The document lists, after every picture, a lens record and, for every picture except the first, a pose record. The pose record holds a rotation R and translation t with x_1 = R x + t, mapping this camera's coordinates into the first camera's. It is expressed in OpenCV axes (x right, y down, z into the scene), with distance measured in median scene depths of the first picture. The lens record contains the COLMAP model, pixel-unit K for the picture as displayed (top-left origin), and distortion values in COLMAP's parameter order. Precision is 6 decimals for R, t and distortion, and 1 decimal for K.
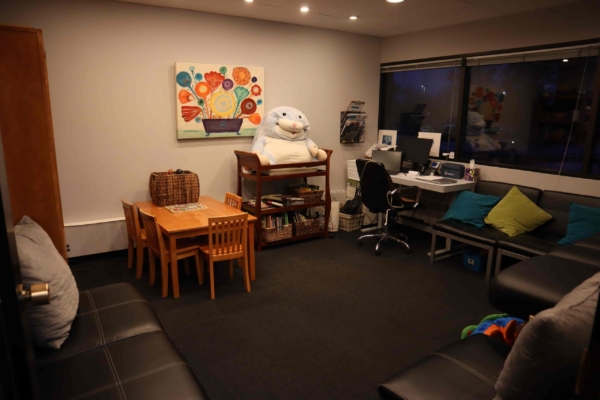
lens RADIAL K [[417.4, 0, 300.0], [0, 417.4, 200.0], [0, 0, 1]] dist [-0.000762, 0.001173]
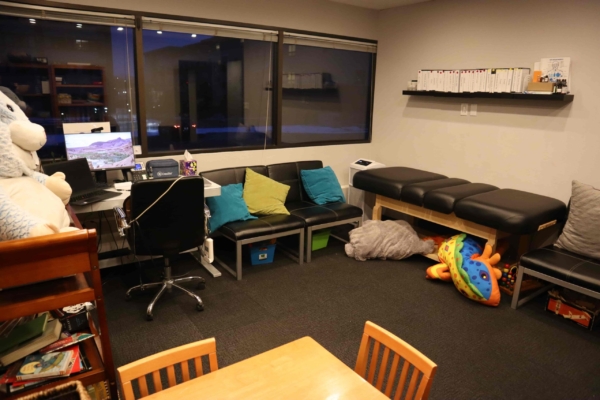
lens RADIAL K [[429.5, 0, 300.0], [0, 429.5, 200.0], [0, 0, 1]] dist [-0.078607, -0.000040]
pose [[-0.003705, -0.268087, 0.963387, -0.467304], [0.176428, 0.948106, 0.264514, -0.205095], [-0.984307, 0.170948, 0.043785, 0.851174]]
